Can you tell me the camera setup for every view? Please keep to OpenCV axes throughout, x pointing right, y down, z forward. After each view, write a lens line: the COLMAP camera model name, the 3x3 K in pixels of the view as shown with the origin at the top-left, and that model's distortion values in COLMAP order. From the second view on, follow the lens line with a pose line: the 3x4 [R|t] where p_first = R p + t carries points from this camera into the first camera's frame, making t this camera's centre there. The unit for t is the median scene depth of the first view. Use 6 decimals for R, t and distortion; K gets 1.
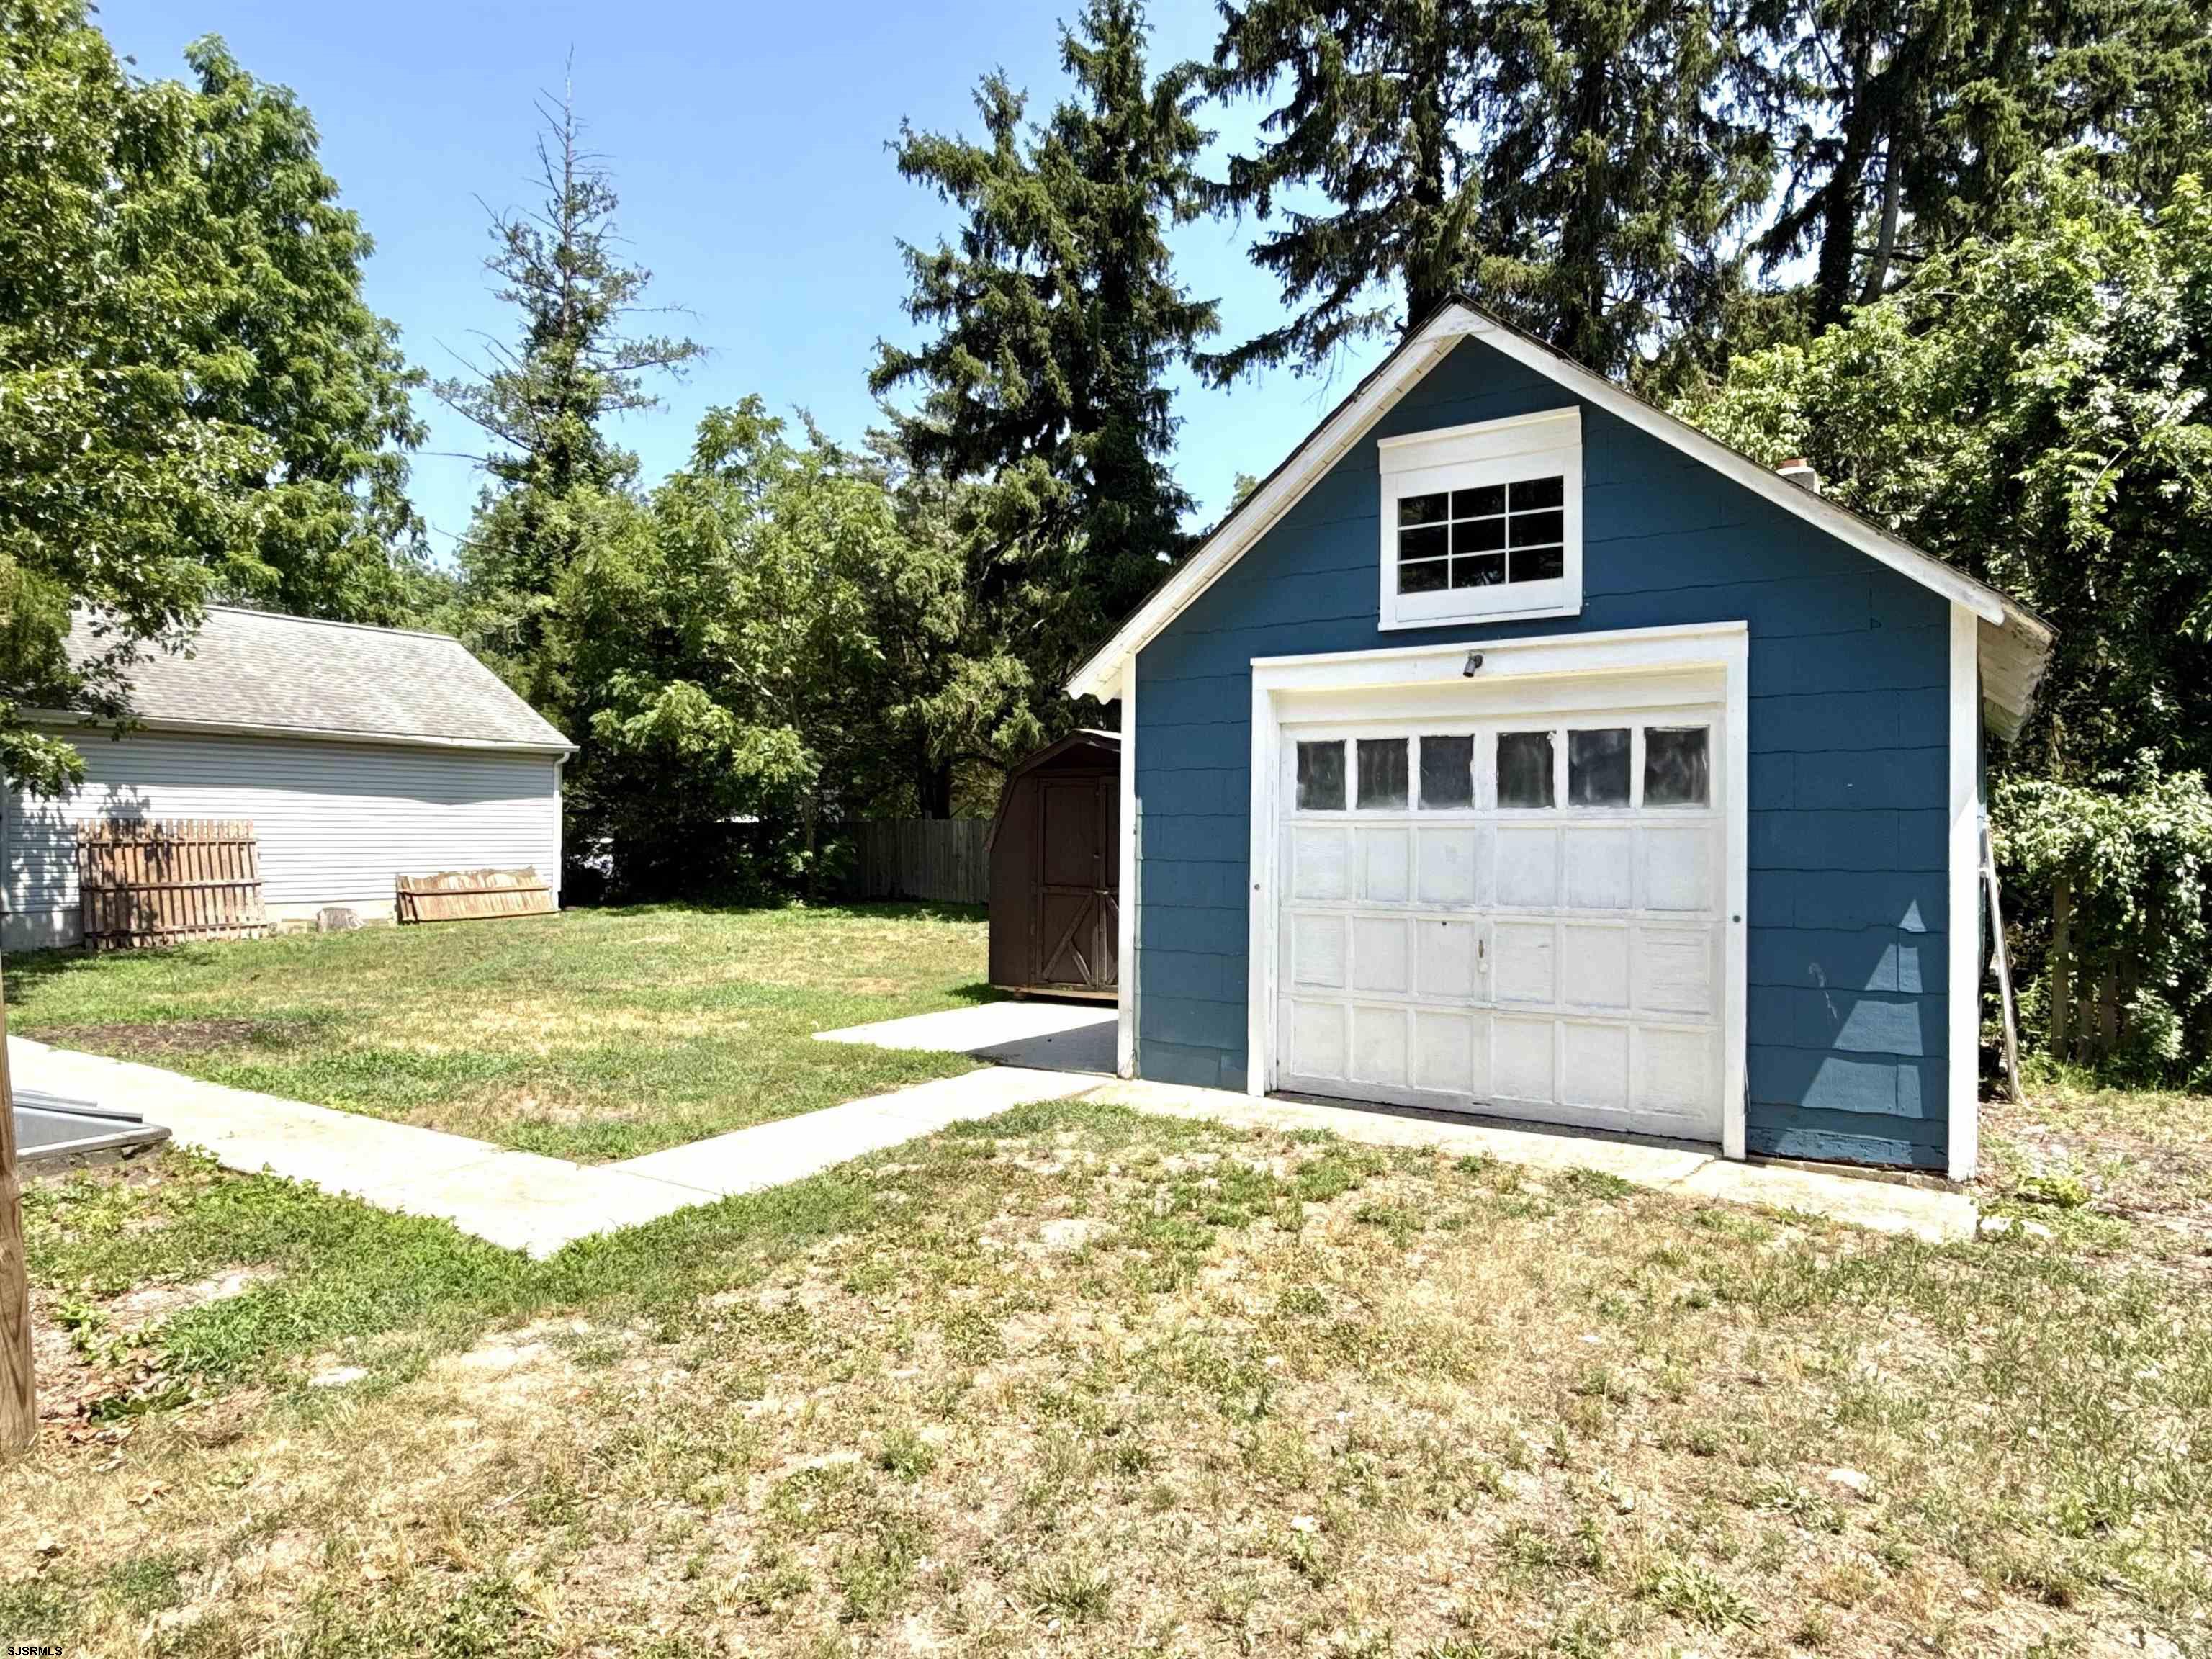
lens RADIAL K [[1354.0, 0, 1105.5], [0, 1354.0, 819.2], [0, 0, 1]] dist [0.000851, 0.001066]
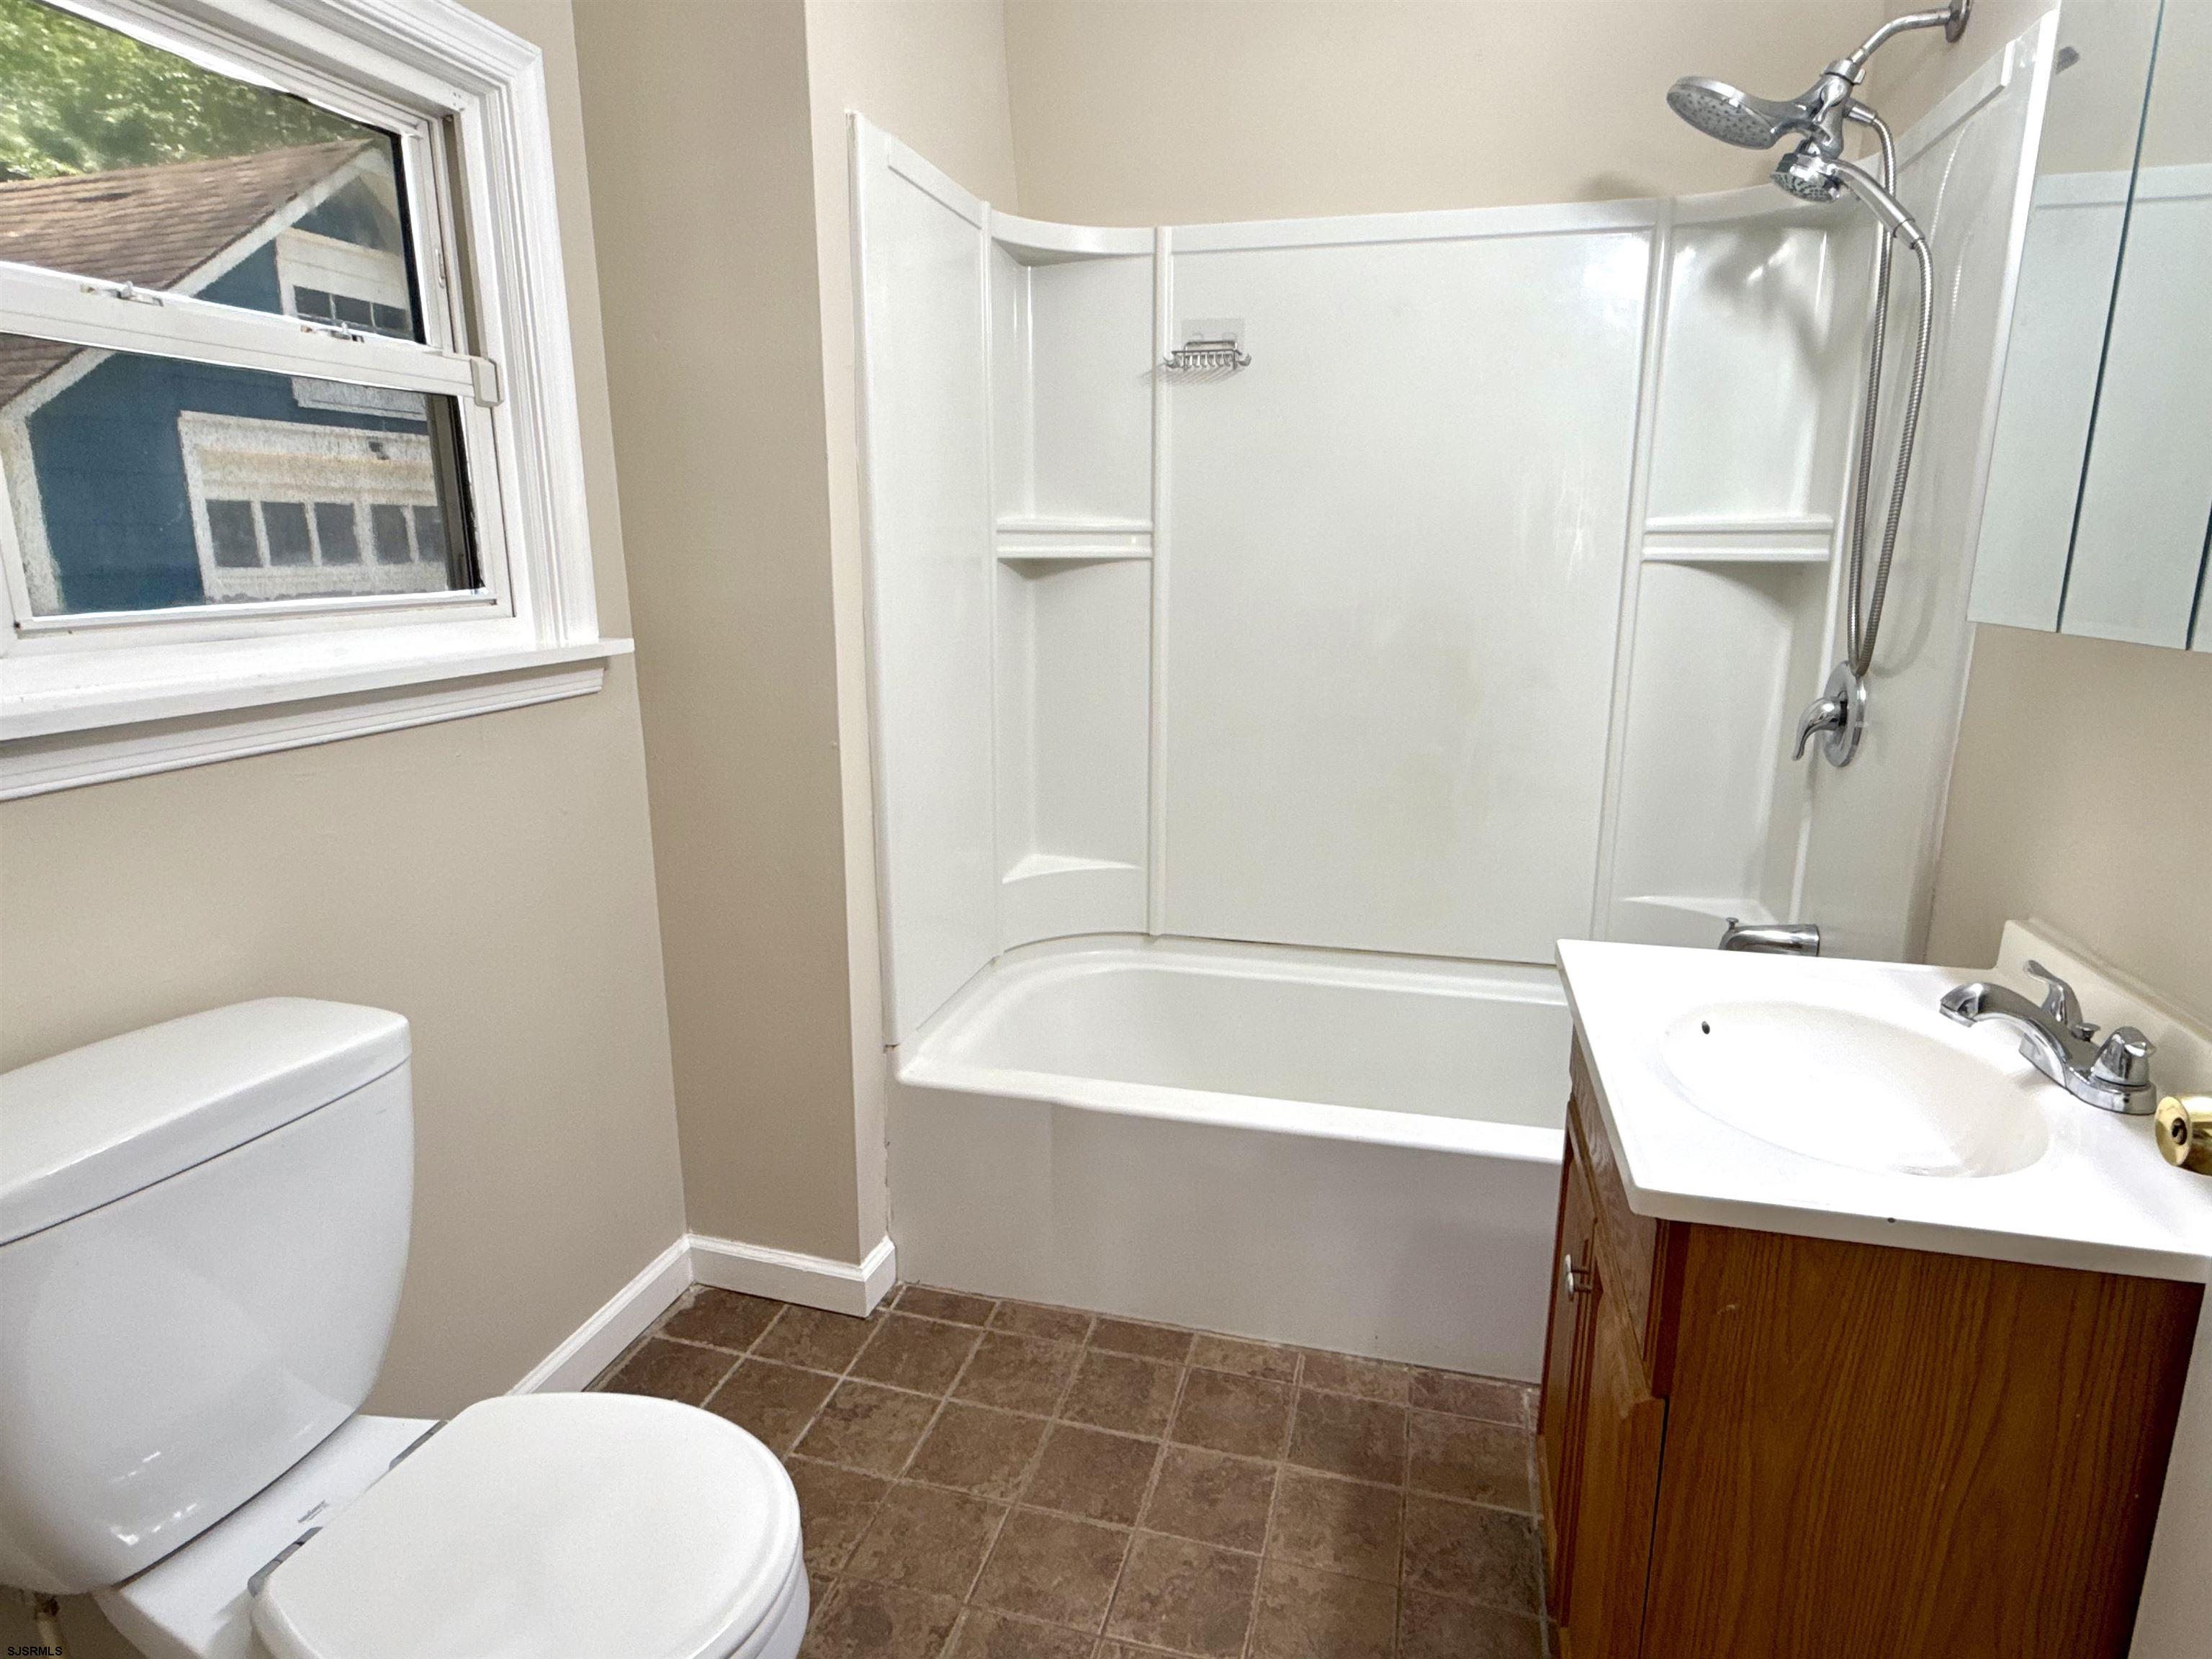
lens RADIAL K [[1213.3, 0, 1104.4], [0, 1213.3, 826.8], [0, 0, 1]] dist [-0.002913, -0.001138]
pose [[-0.293383, -0.211015, 0.932416, -1.003111], [-0.003490, 0.975565, 0.219682, -0.018956], [-0.955989, 0.061197, -0.286951, 0.631808]]
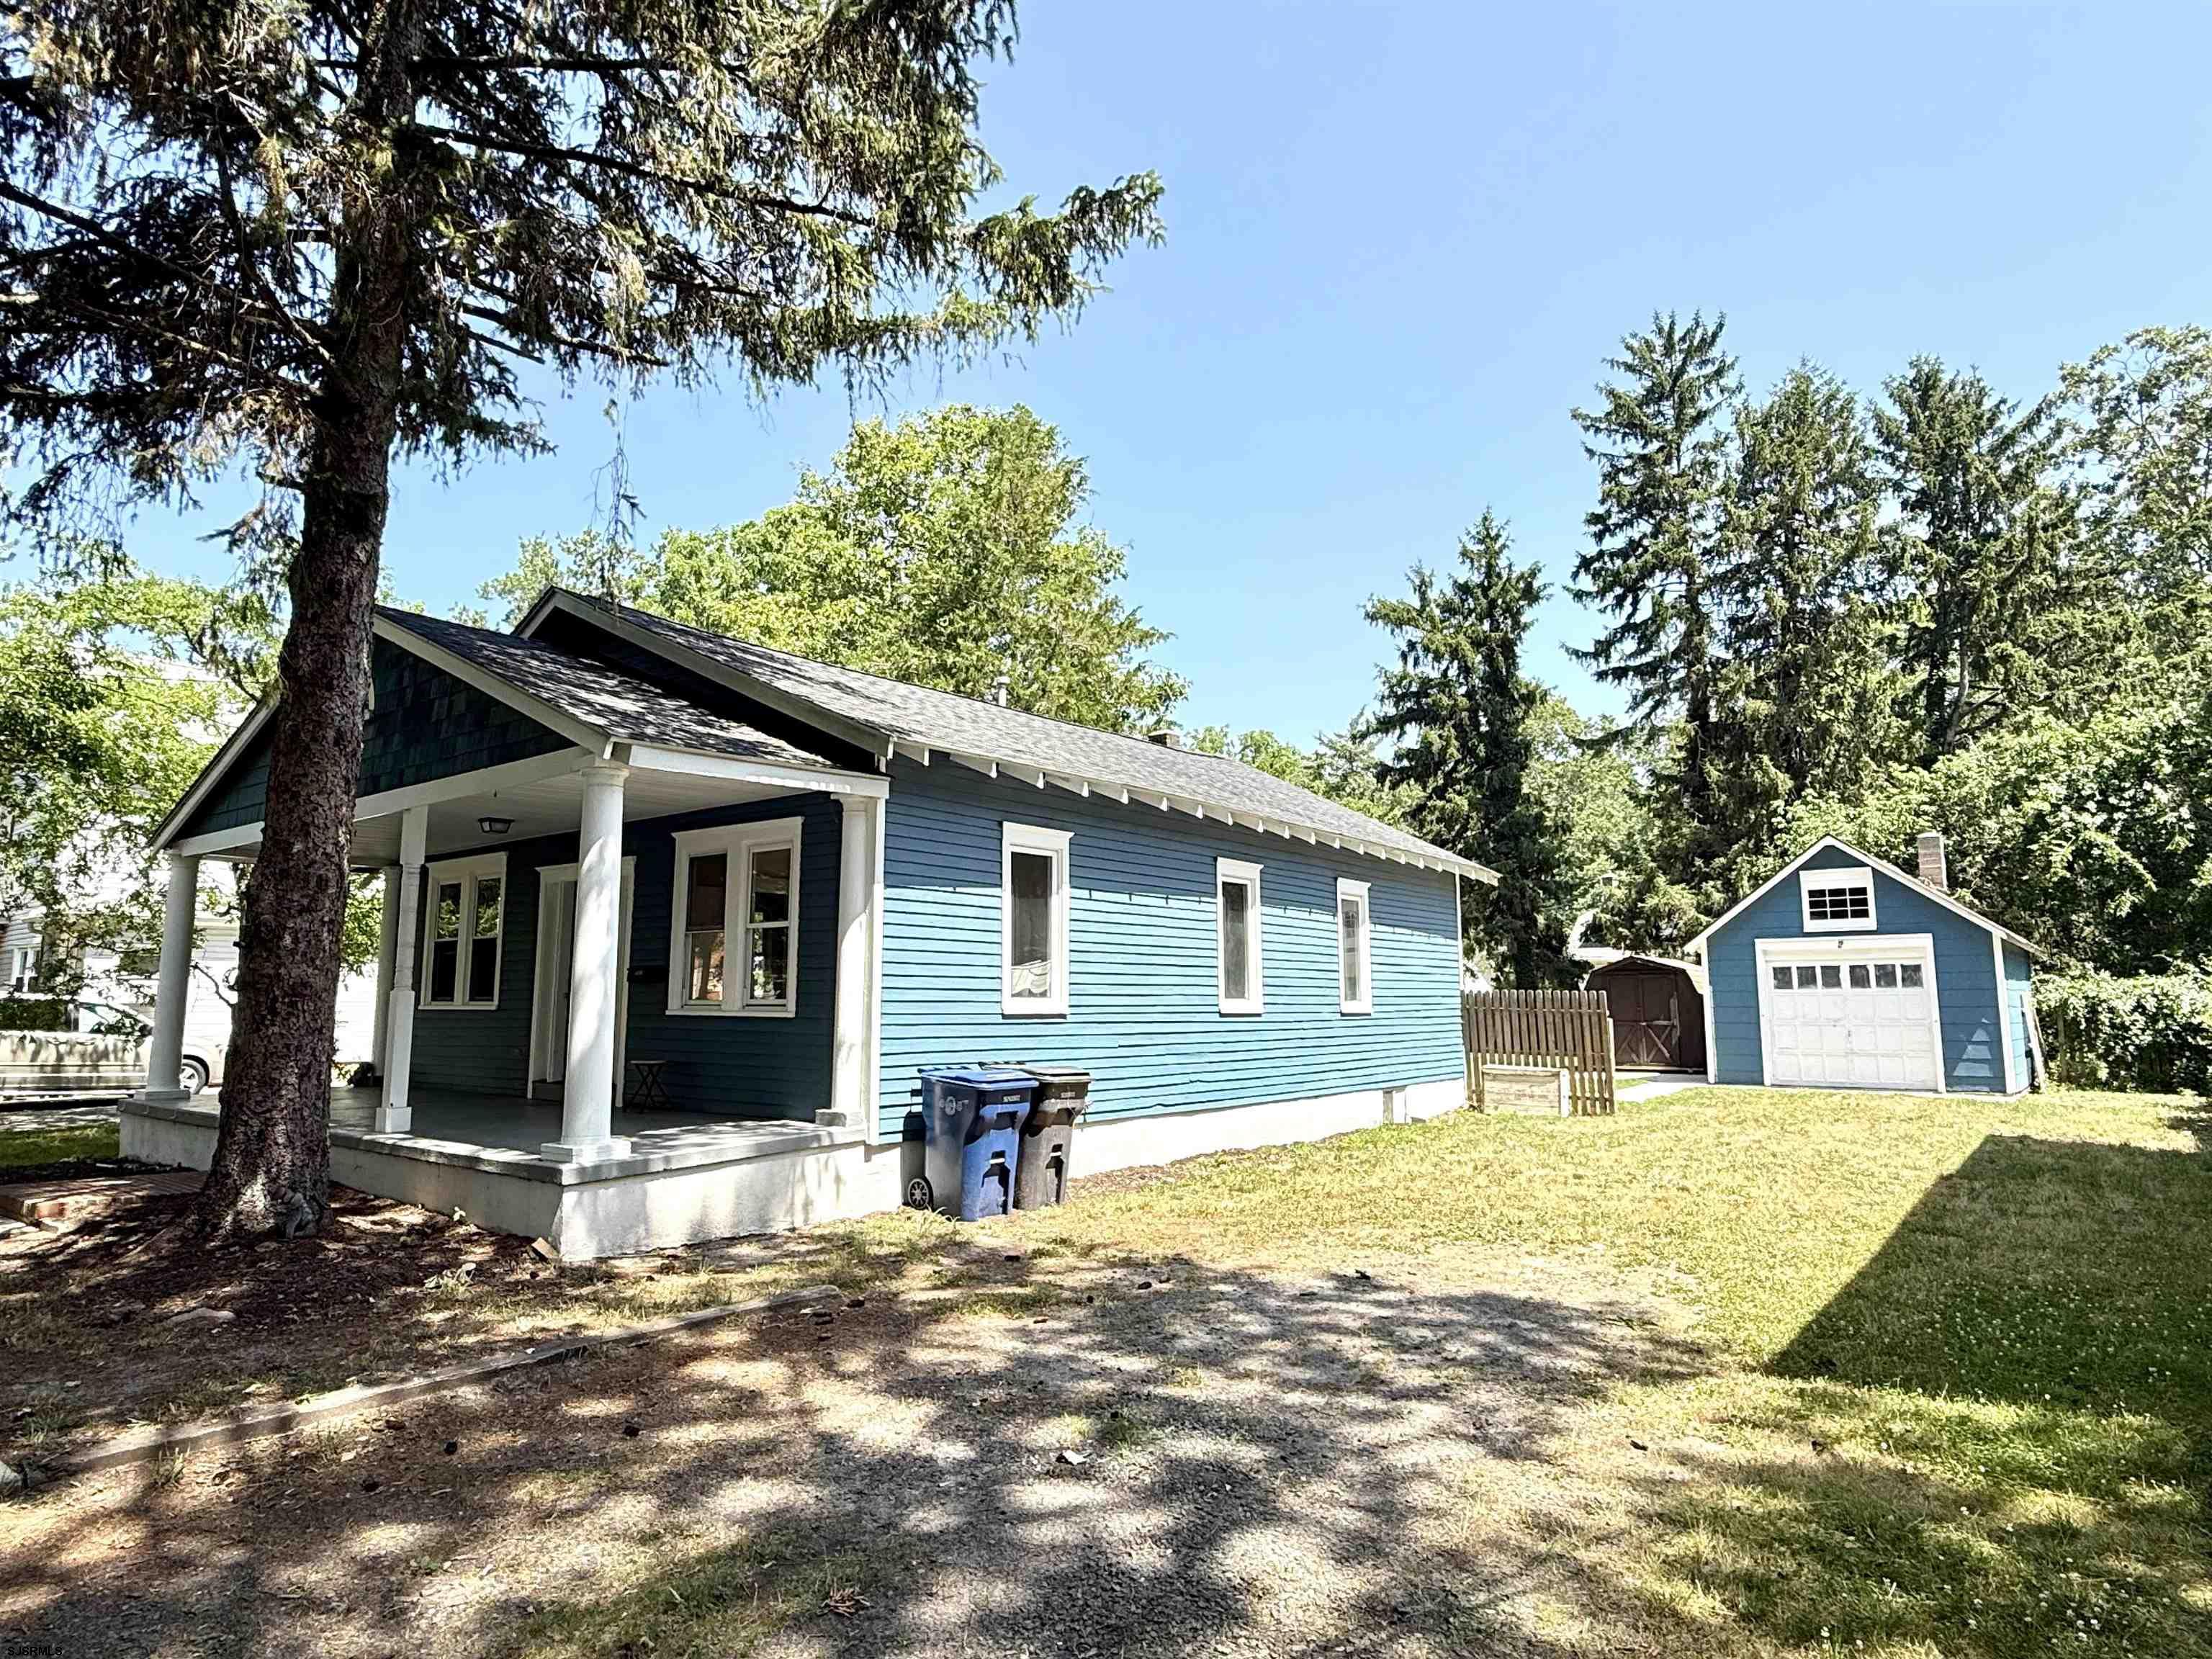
lens RADIAL K [[1280.2, 0, 1108.1], [0, 1280.2, 819.6], [0, 0, 1]] dist [0.003941, -0.001072]
pose [[0.995839, -0.019340, -0.089050, -1.083313], [0.007526, 0.991335, -0.131144, -0.019251], [0.090815, 0.129928, 0.987356, -2.014261]]
